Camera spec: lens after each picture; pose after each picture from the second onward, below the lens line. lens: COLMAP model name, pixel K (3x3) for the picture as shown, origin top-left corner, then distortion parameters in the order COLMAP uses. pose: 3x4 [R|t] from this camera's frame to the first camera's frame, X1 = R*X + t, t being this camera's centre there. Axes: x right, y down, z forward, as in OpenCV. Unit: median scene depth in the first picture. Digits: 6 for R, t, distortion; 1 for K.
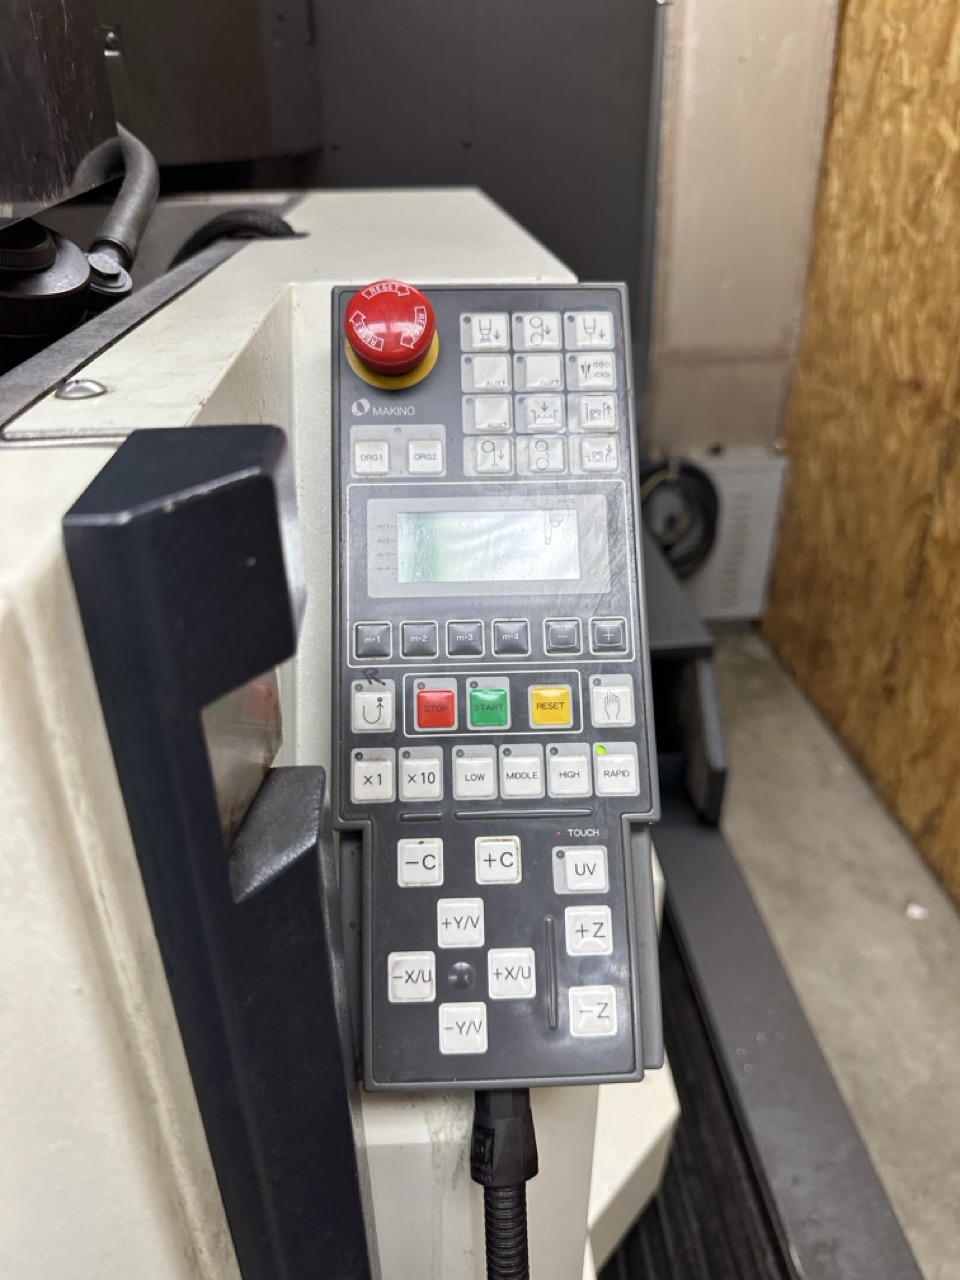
lens RADIAL K [[915.1, 0, 431.4], [0, 915.1, 637.2], [0, 0, 1]] dist [0.010970, -0.035821]
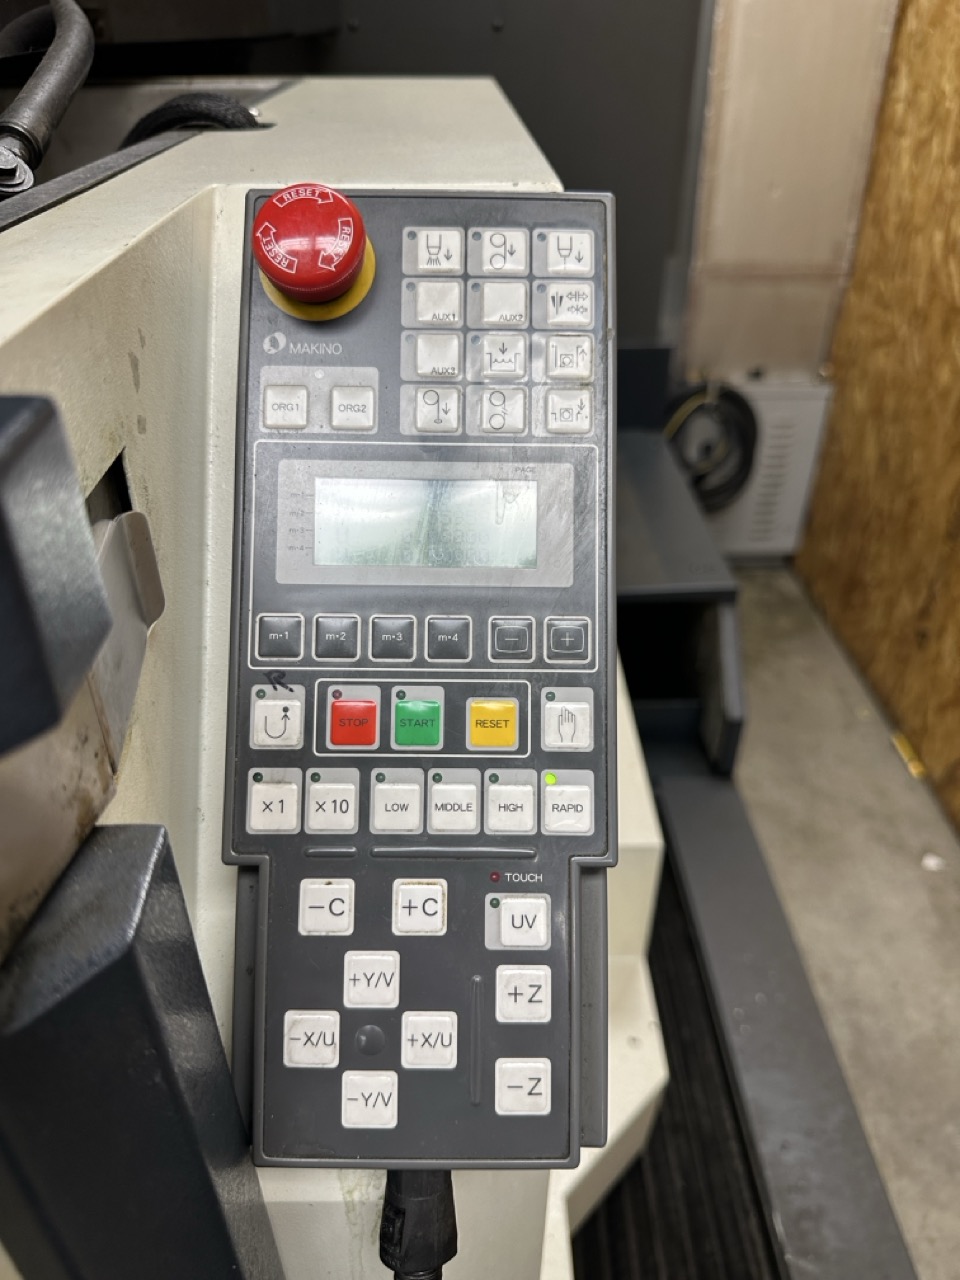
lens RADIAL K [[925.8, 0, 443.5], [0, 925.8, 641.1], [0, 0, 1]] dist [-0.024848, 0.005056]
pose [[0.999356, 0.031359, -0.017445, 0.090952], [-0.029615, 0.995270, 0.092527, -0.068433], [0.020264, -0.091951, 0.995557, 0.165457]]
